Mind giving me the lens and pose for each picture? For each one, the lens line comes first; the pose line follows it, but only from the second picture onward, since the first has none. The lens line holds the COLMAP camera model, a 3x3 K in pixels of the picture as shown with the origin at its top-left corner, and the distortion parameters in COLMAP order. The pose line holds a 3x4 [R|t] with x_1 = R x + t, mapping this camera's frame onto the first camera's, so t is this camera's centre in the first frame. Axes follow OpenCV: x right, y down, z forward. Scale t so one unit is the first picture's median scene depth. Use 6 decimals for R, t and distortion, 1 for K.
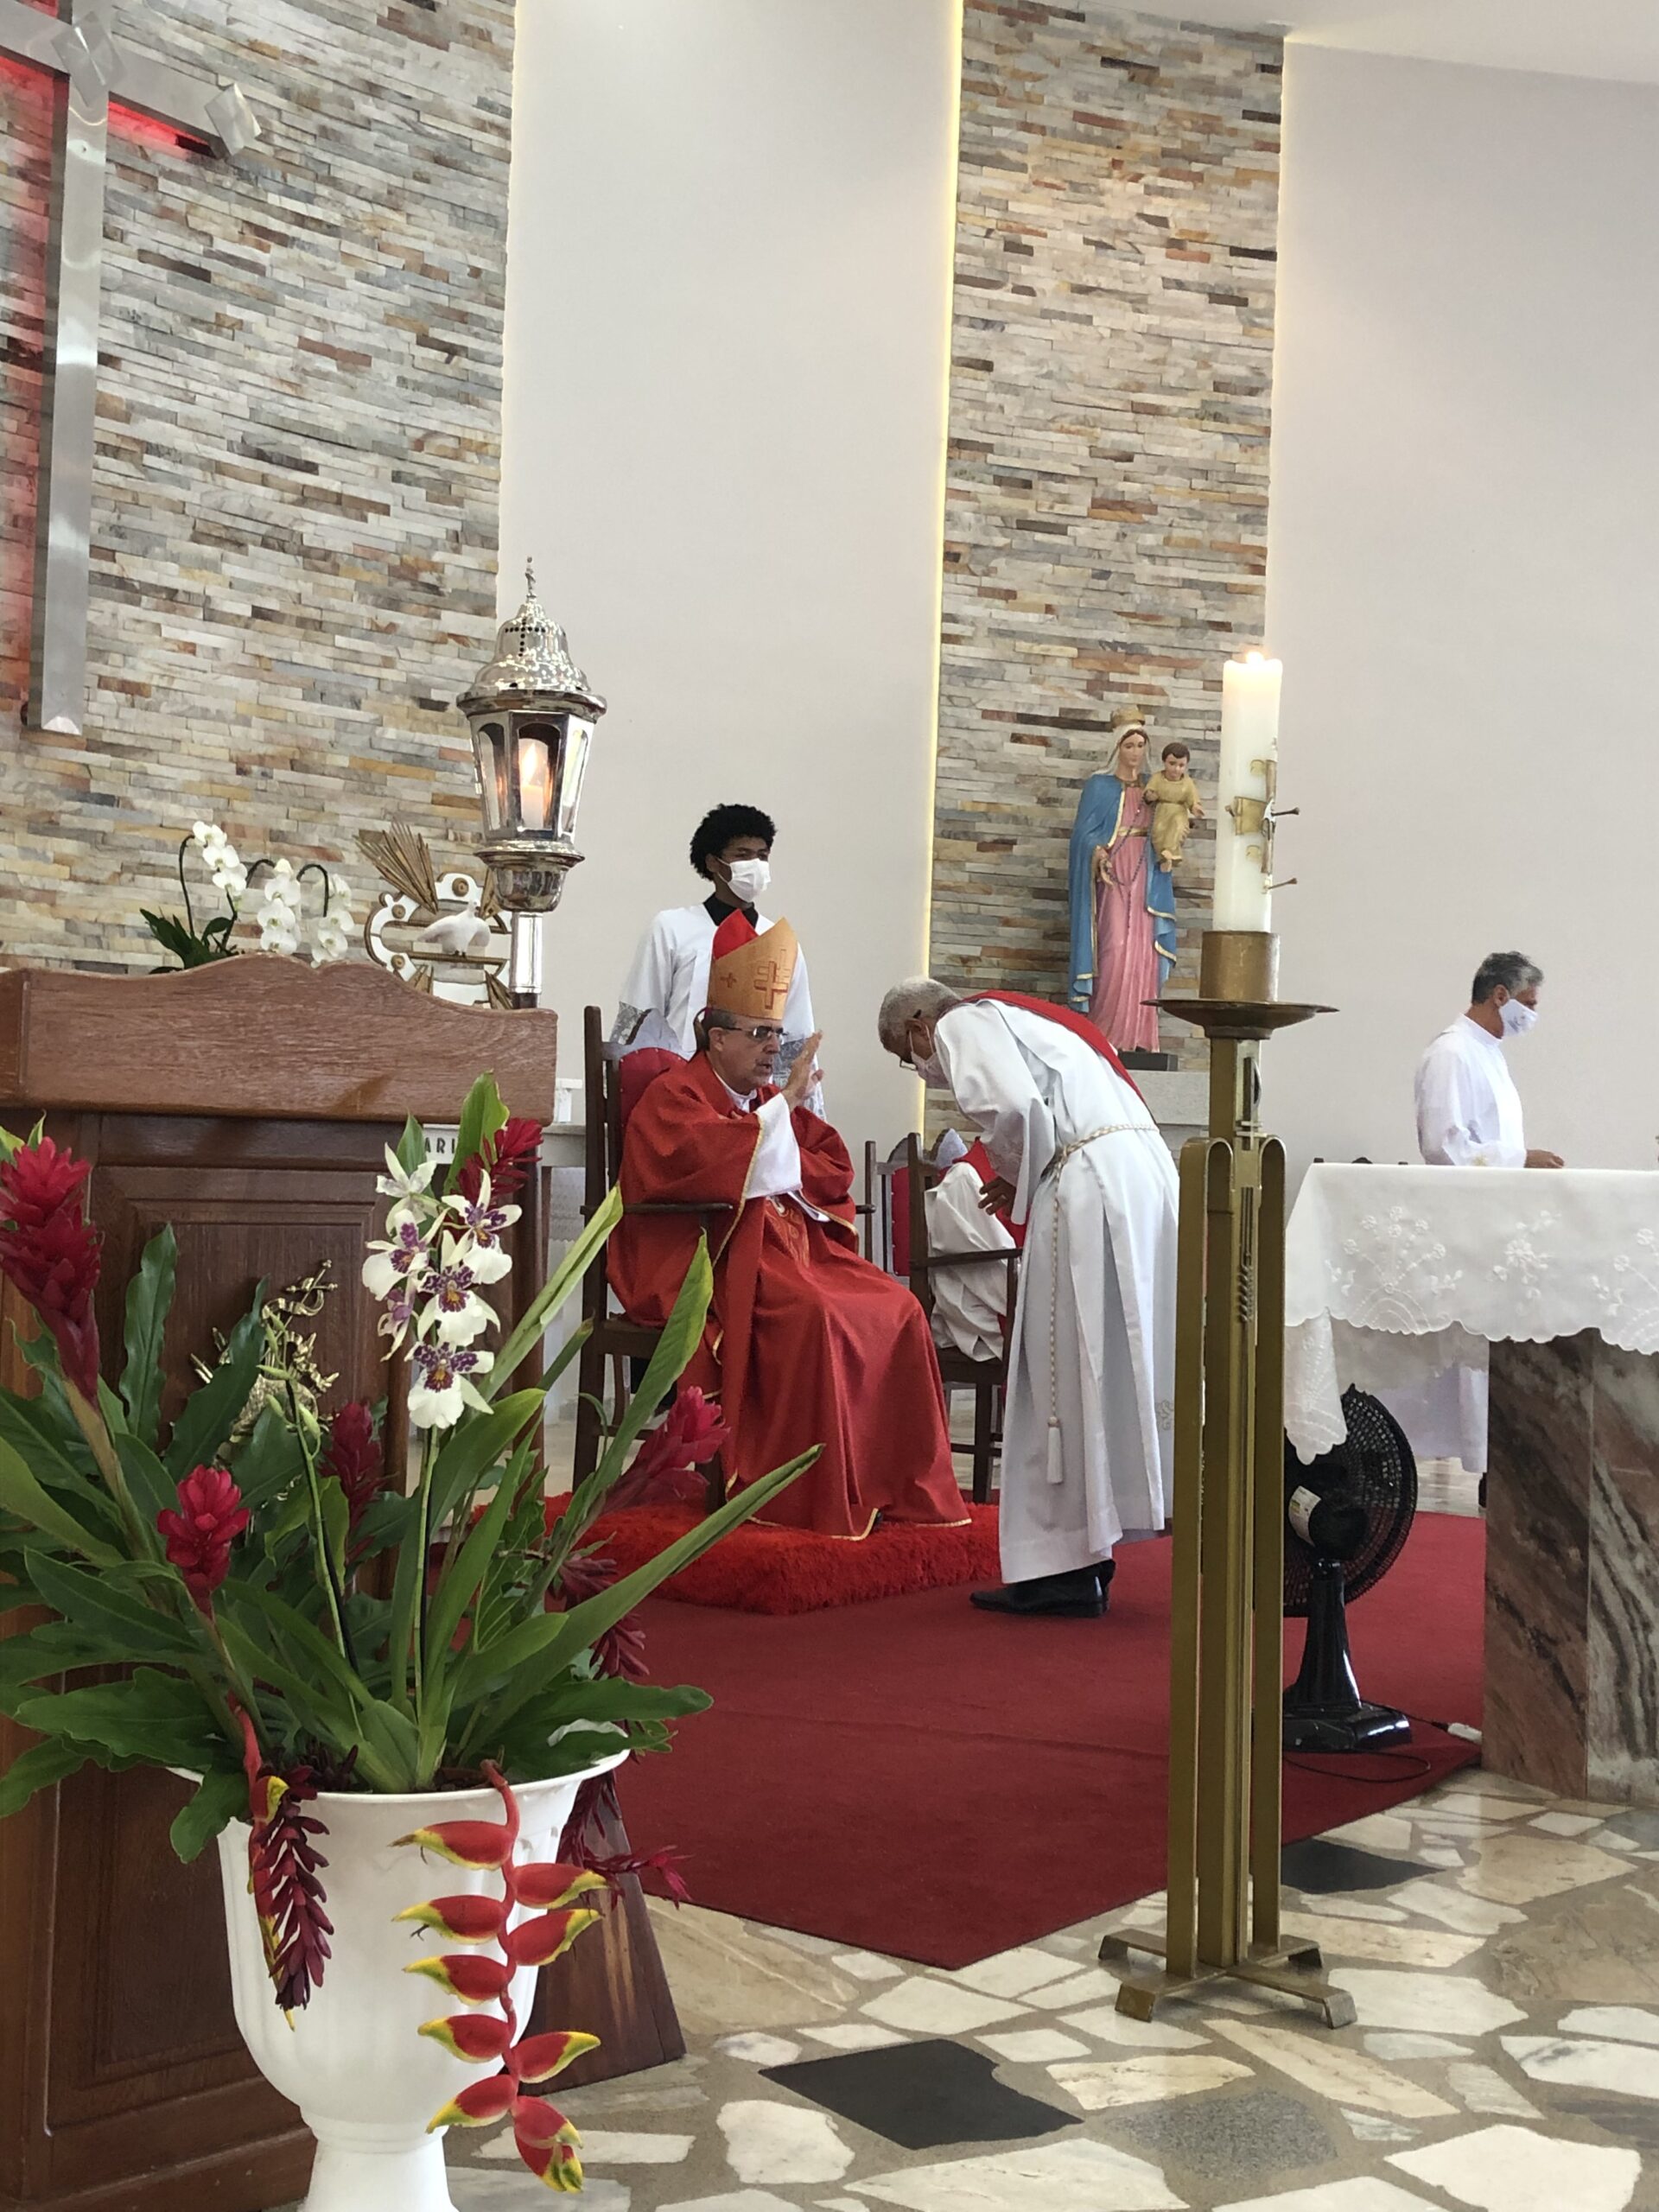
lens RADIAL K [[2725.3, 0, 790.0], [0, 2725.3, 1101.4], [0, 0, 1]] dist [0.113078, -0.380383]
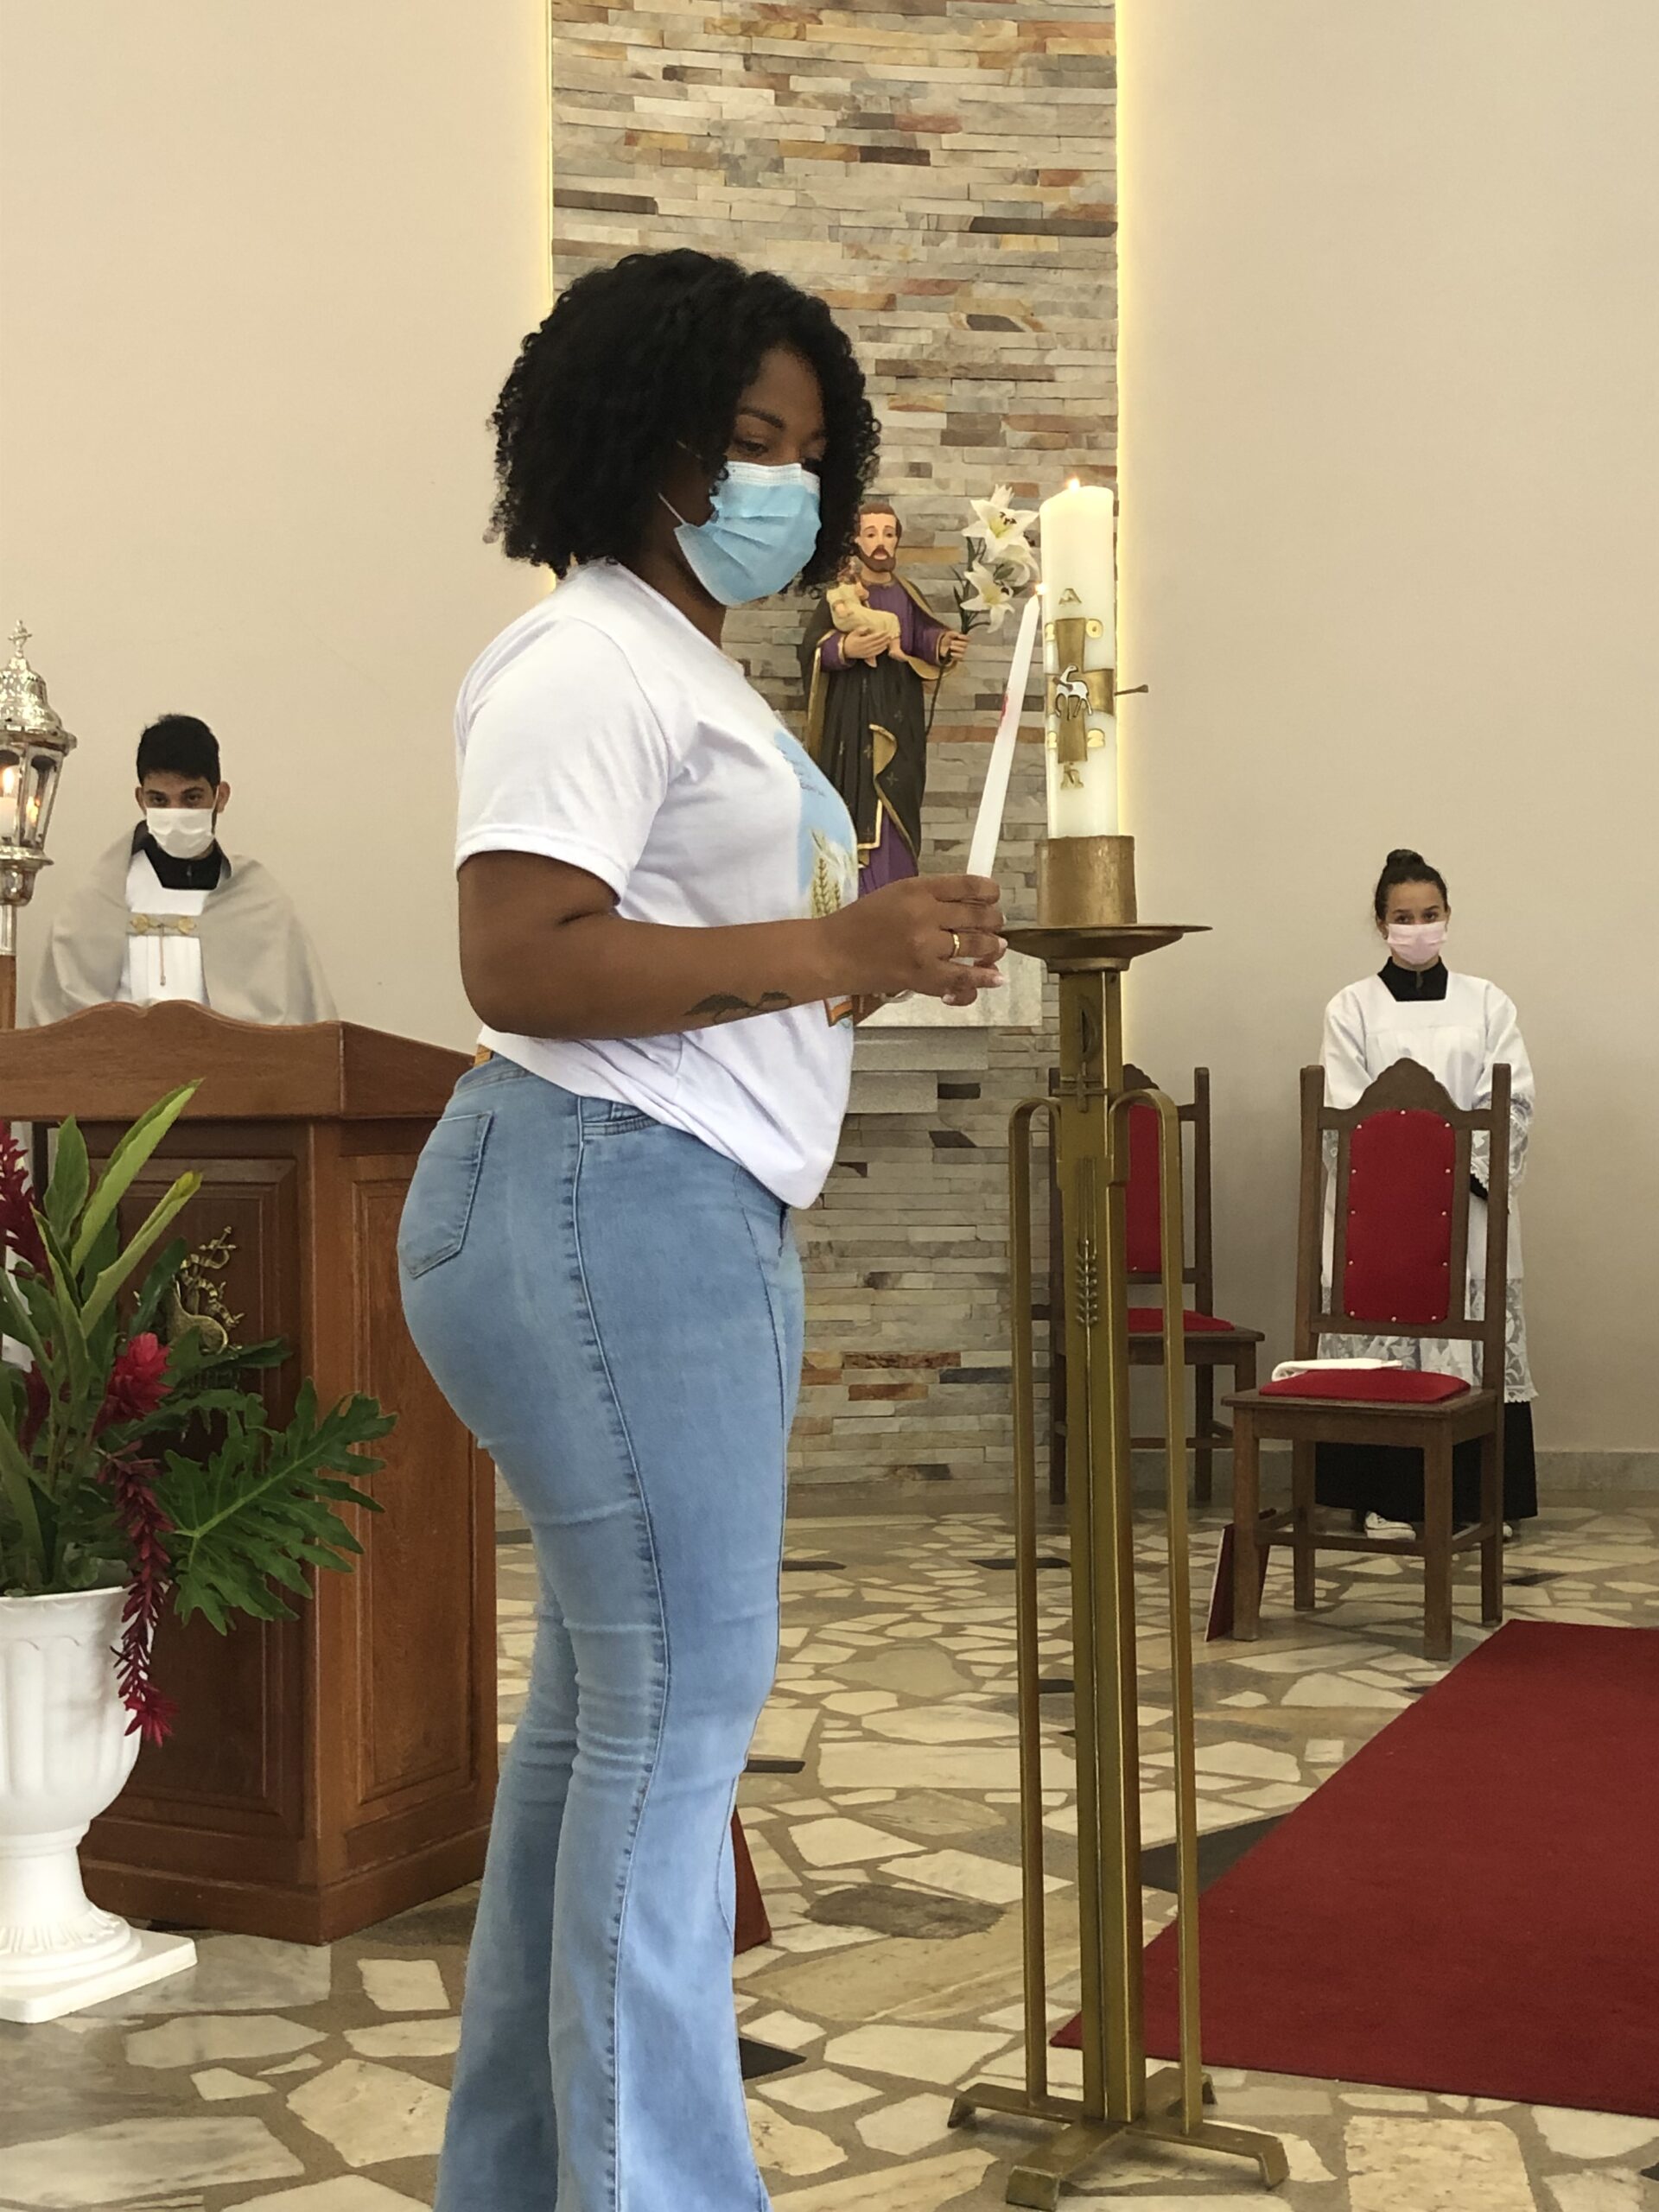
lens RADIAL K [[2918.8, 0, 830.4], [0, 2918.8, 1158.0], [0, 0, 1]] dist [0.182423, -0.706602]
pose [[0.249708, -0.016875, -0.968174, 0.298397], [0.040209, 0.999166, -0.007045, 0.011199], [0.967486, -0.037170, 0.250178, 0.222672]]
